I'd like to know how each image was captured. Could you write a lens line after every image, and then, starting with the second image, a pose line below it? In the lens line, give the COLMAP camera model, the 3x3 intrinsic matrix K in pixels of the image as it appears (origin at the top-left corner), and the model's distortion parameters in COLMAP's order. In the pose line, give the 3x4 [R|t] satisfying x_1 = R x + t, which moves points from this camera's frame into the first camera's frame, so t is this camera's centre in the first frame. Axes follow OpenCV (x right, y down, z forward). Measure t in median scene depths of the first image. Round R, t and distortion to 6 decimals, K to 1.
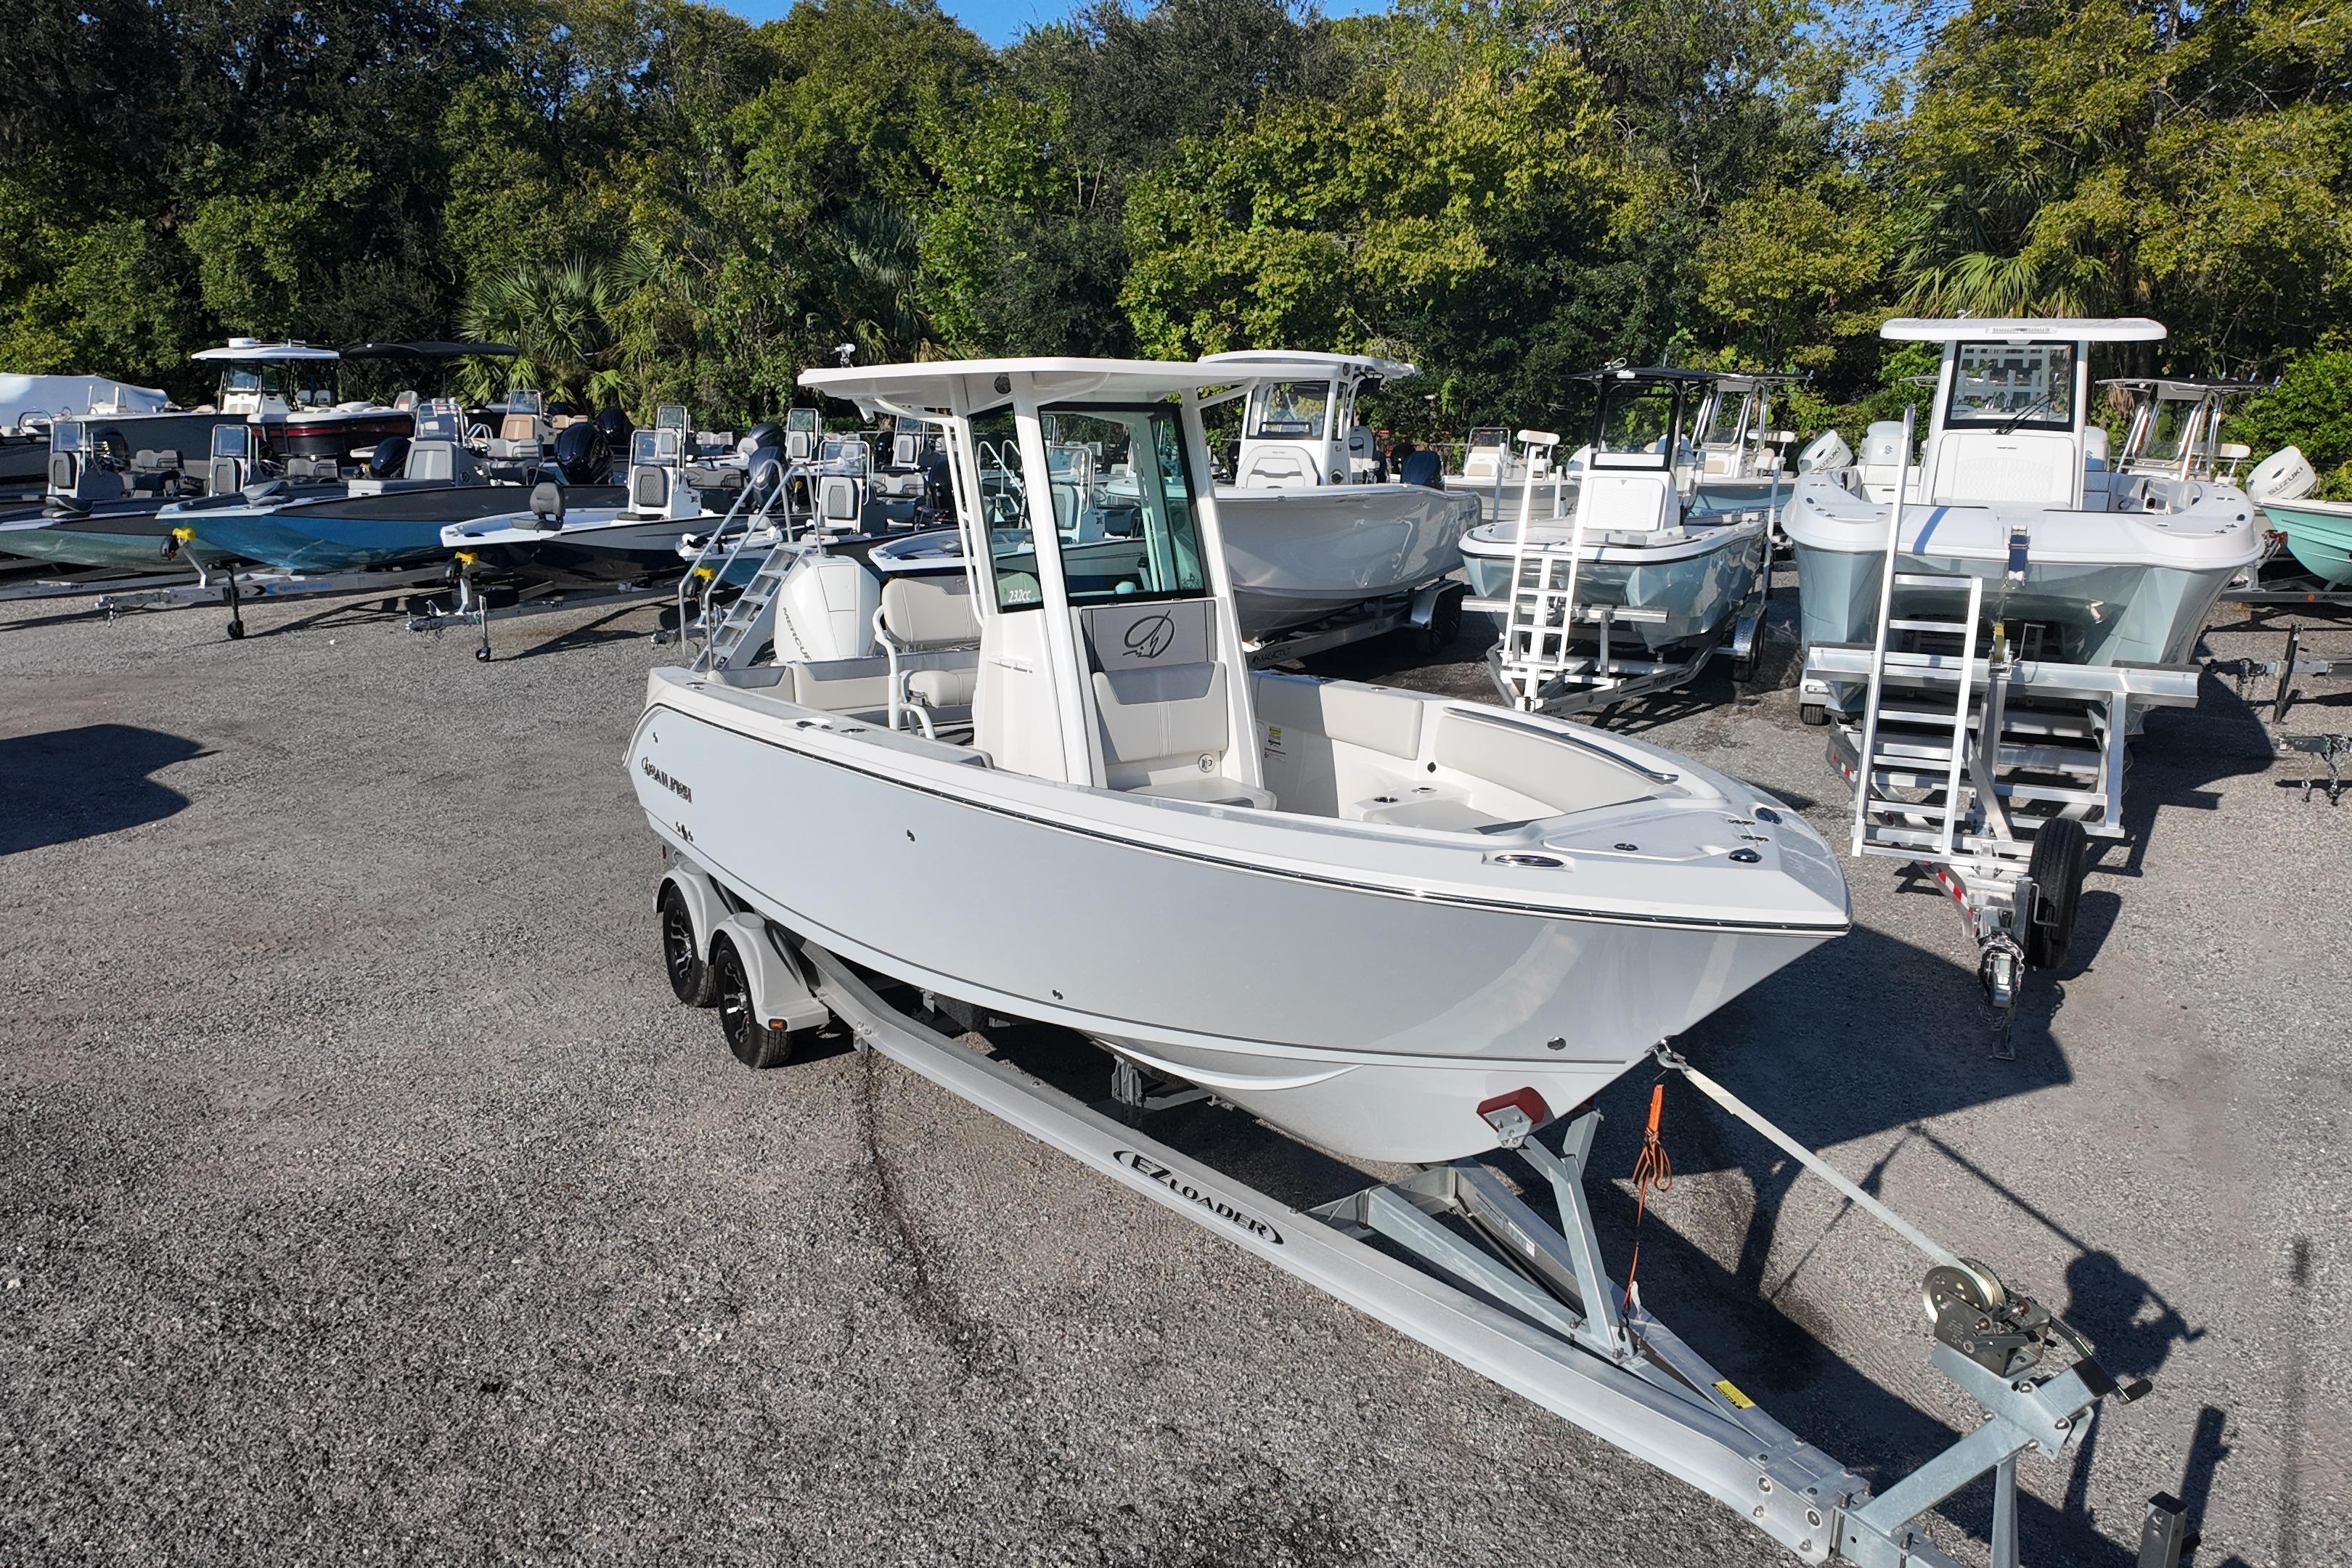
lens RADIAL K [[1636.2, 0, 1177.6], [0, 1636.2, 780.9], [0, 0, 1]] dist [0.042089, -0.046321]
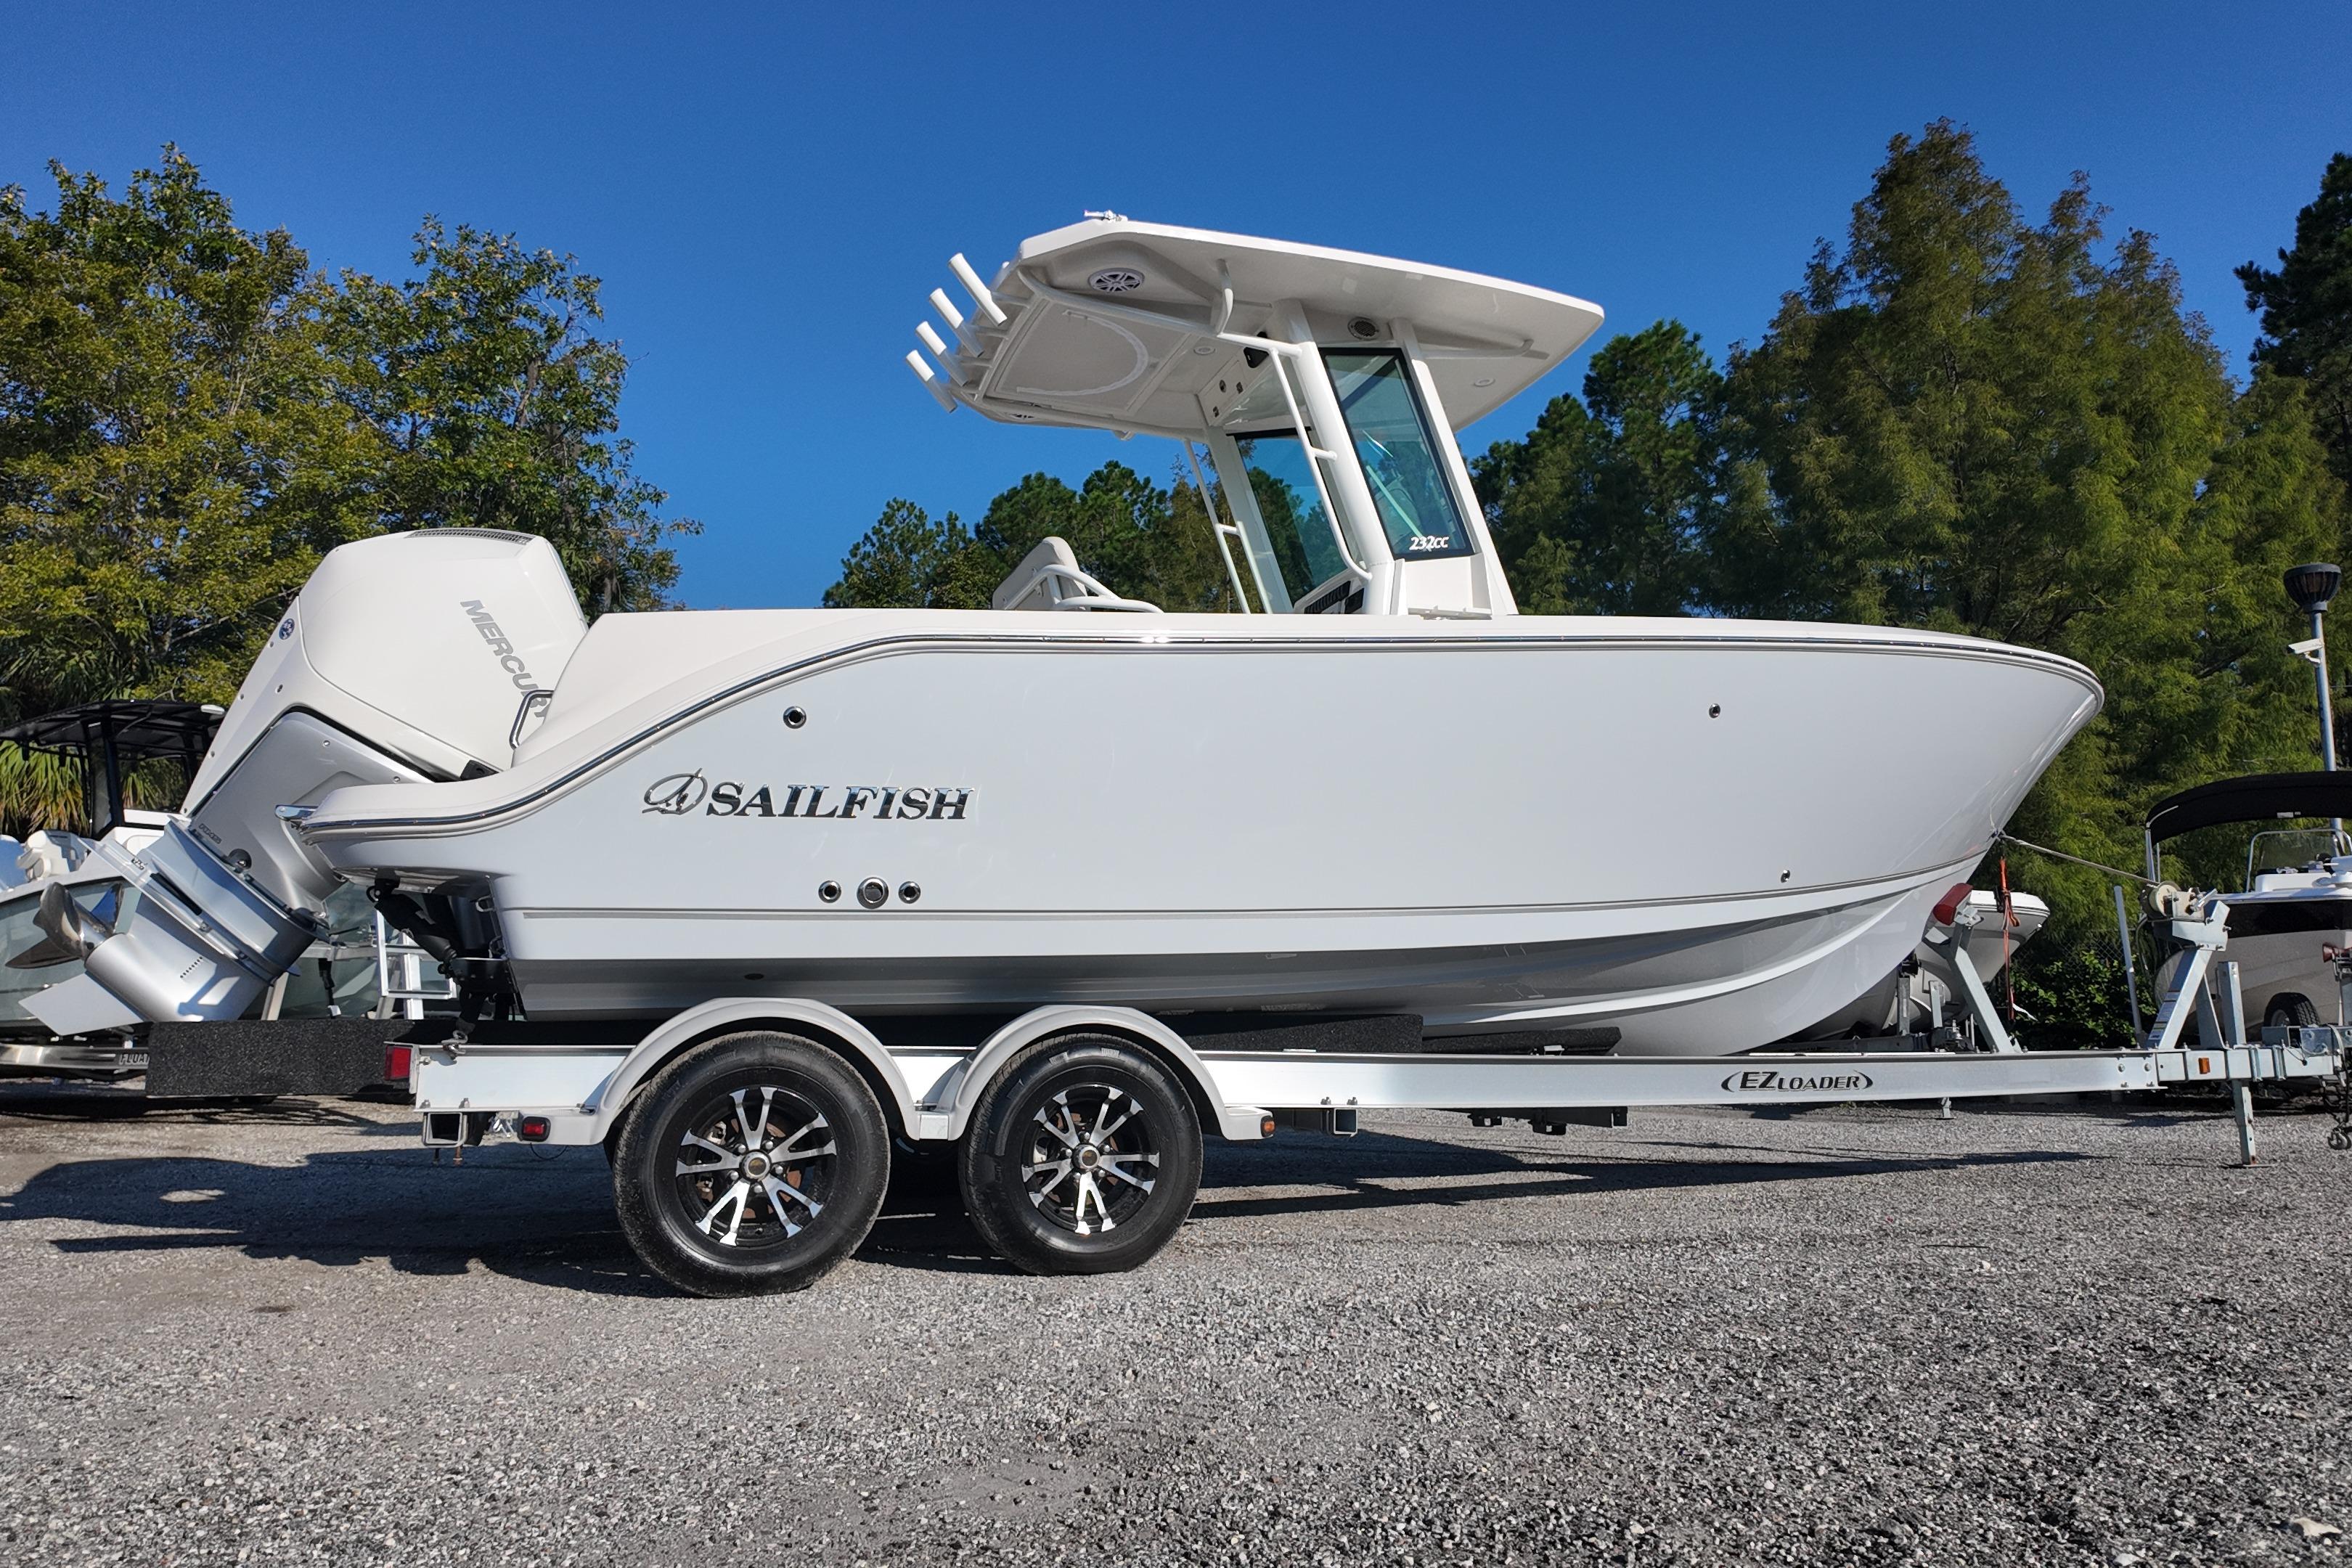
lens RADIAL K [[1636.2, 0, 1179.0], [0, 1636.2, 787.2], [0, 0, 1]] dist [0.042089, -0.046321]
pose [[0.217463, 0.135048, 0.966681, -0.386191], [0.249076, 0.949915, -0.188737, 0.059739], [-0.943754, 0.281821, 0.172934, 0.393751]]
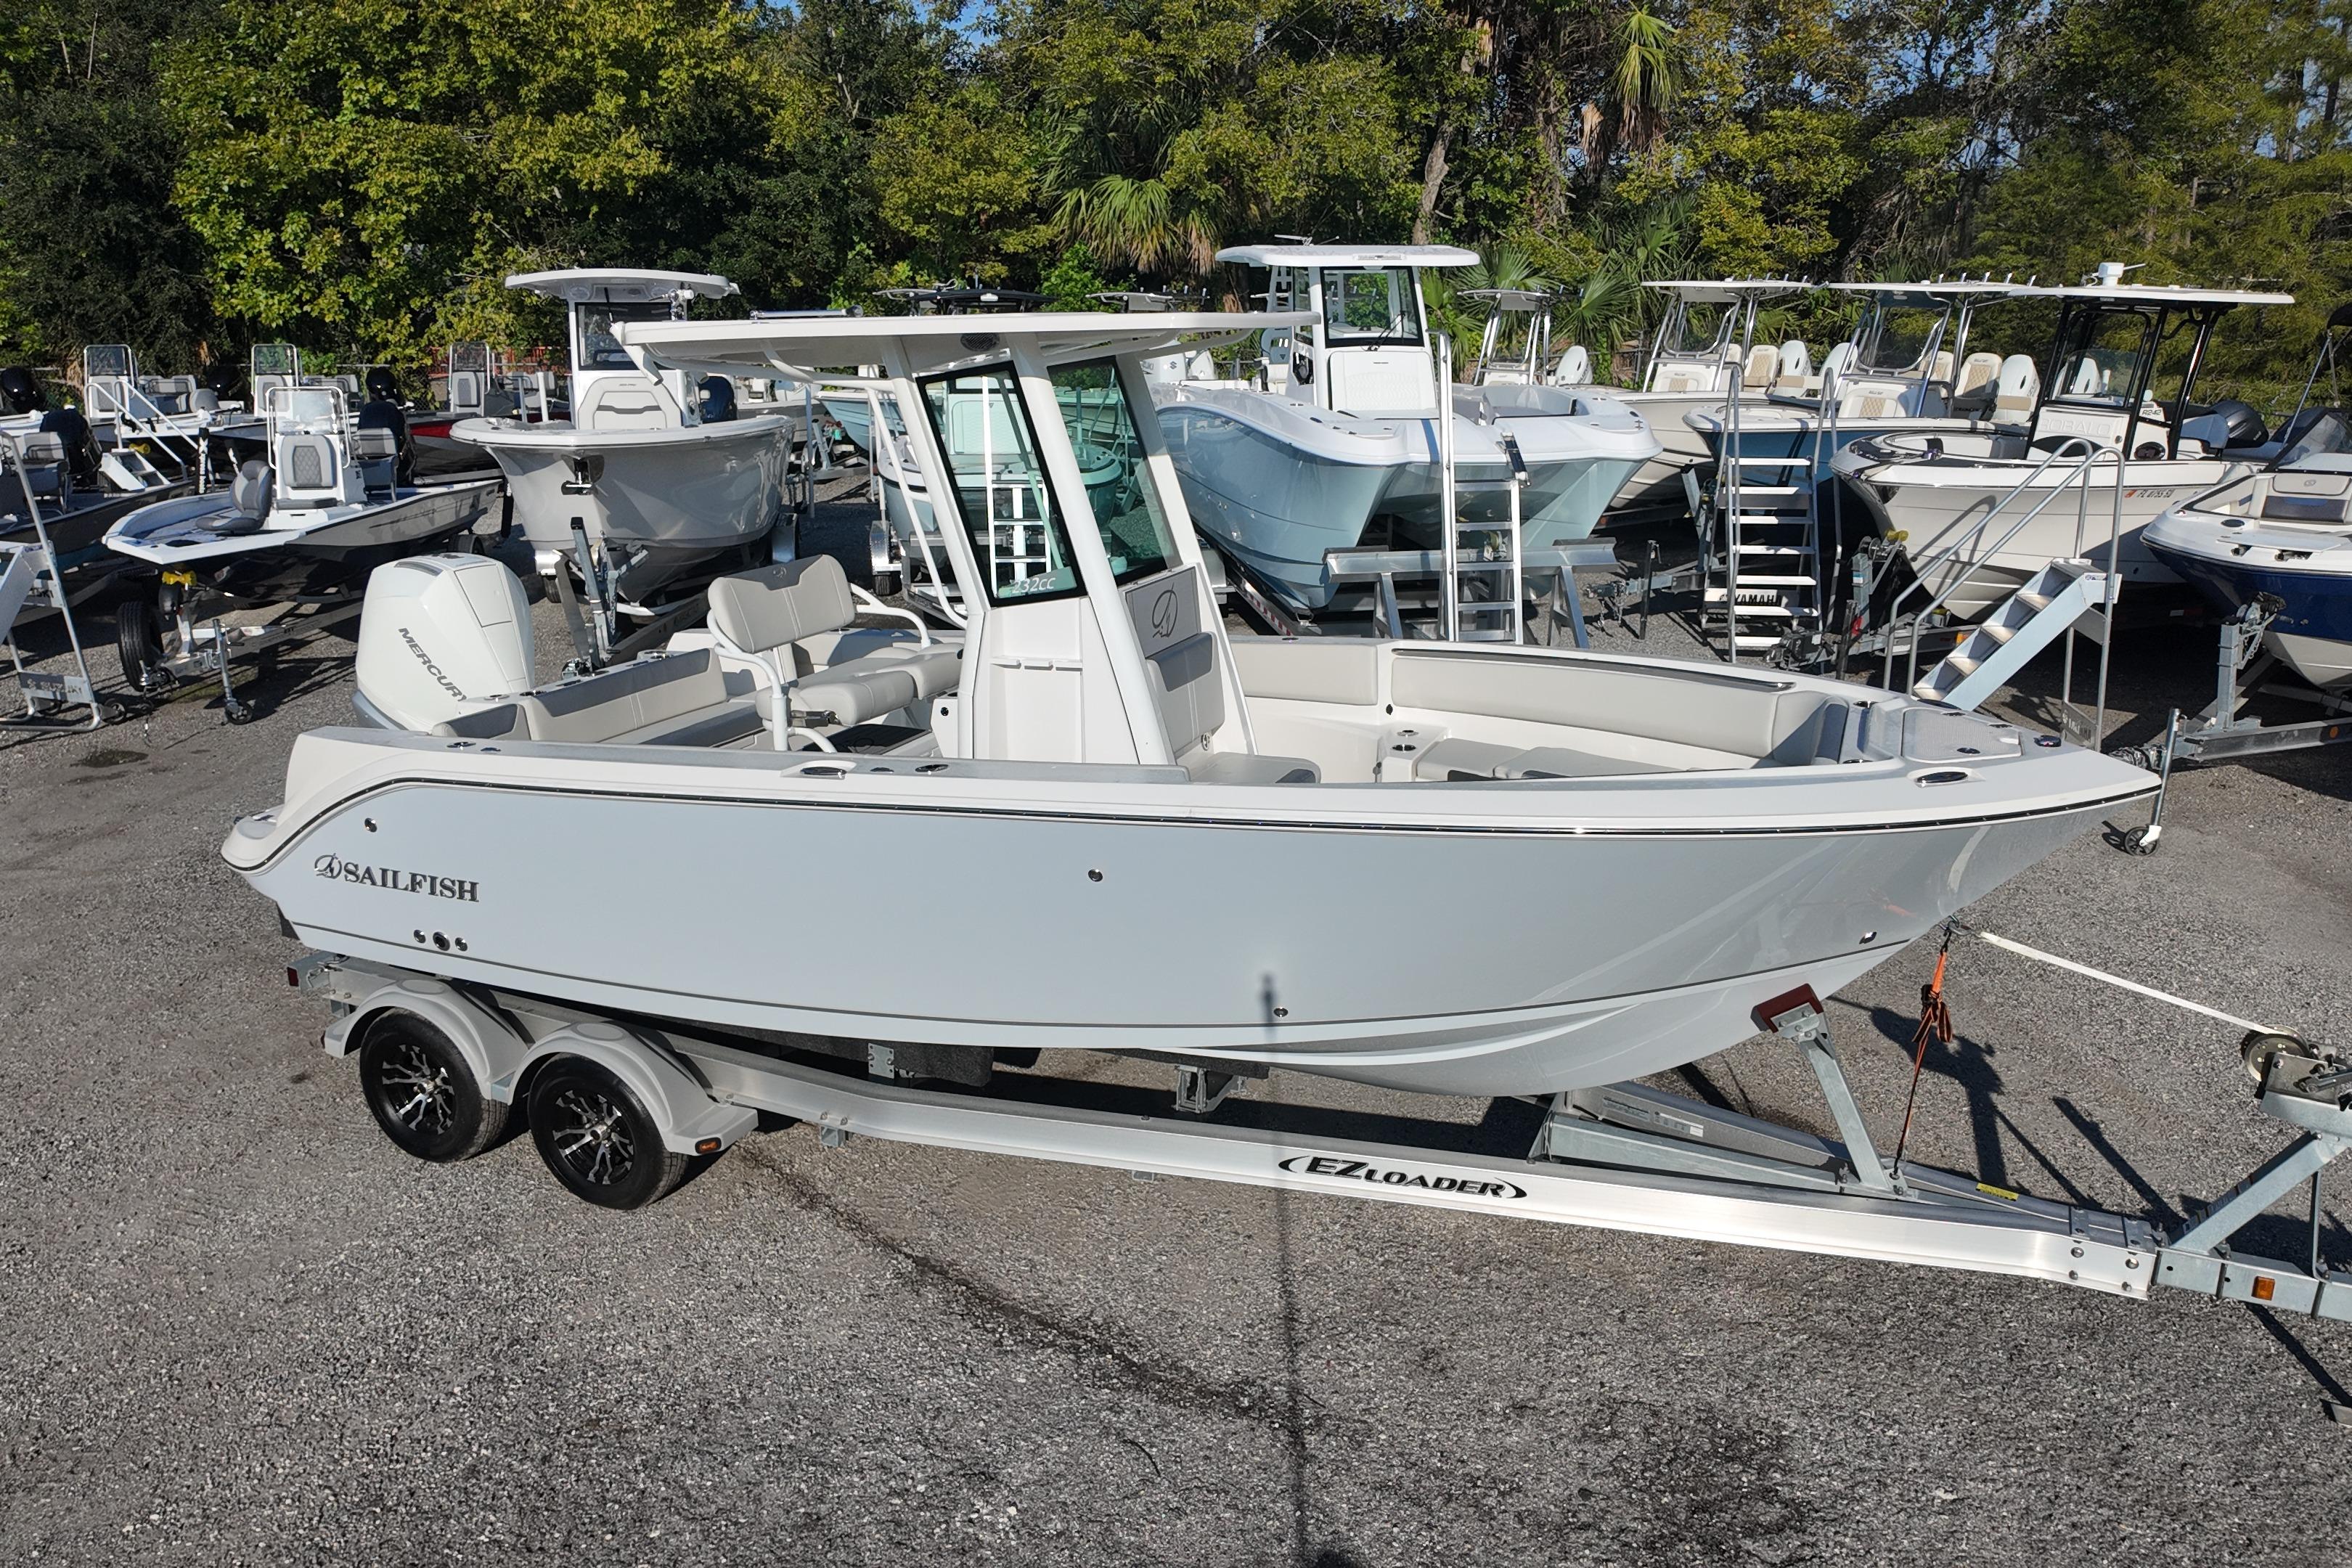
lens RADIAL K [[1636.2, 0, 1178.7], [0, 1636.2, 784.1], [0, 0, 1]] dist [0.042089, -0.046321]
pose [[0.831947, -0.171479, 0.527693, -0.198548], [0.142506, 0.985179, 0.095472, -0.031287], [-0.536243, -0.004228, 0.844053, 0.085908]]
